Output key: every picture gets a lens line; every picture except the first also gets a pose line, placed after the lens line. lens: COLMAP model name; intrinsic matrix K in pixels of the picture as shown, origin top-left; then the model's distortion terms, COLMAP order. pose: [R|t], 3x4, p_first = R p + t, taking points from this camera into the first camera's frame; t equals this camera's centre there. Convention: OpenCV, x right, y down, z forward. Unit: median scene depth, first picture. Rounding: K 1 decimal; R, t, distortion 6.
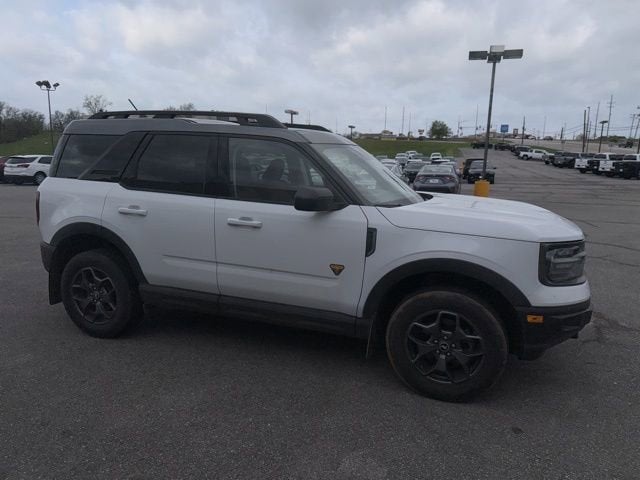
lens RADIAL K [[479.8, 0, 352.3], [0, 479.8, 241.2], [0, 0, 1]] dist [0.005595, -0.000387]
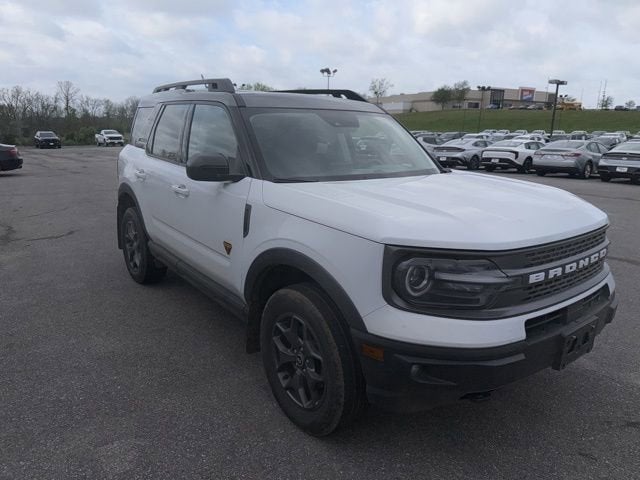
lens RADIAL K [[475.6, 0, 317.8], [0, 475.6, 243.2], [0, 0, 1]] dist [0.005651, -0.003056]
pose [[0.828630, 0.123185, -0.546075, 0.559563], [-0.094669, 0.992274, 0.080186, -0.035235], [0.551733, -0.014748, 0.833890, 0.321495]]
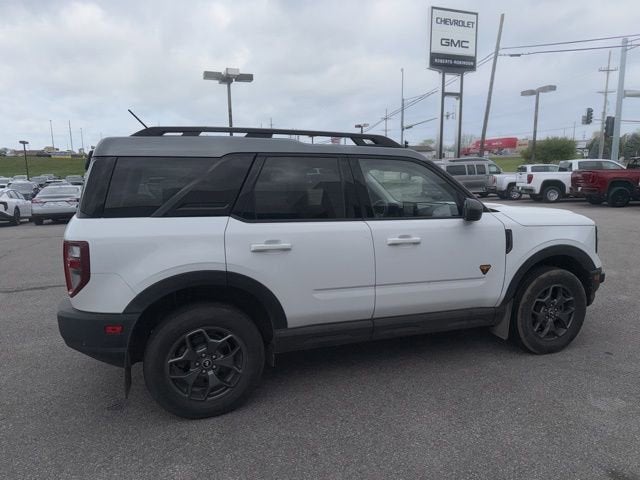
lens RADIAL K [[475.6, 0, 317.8], [0, 475.6, 243.2], [0, 0, 1]] dist [0.005651, -0.003056]
pose [[0.771720, -0.125747, 0.623407, -0.991845], [0.141927, 0.989588, 0.023916, -0.083386], [-0.619923, 0.070022, 0.781532, 0.319395]]
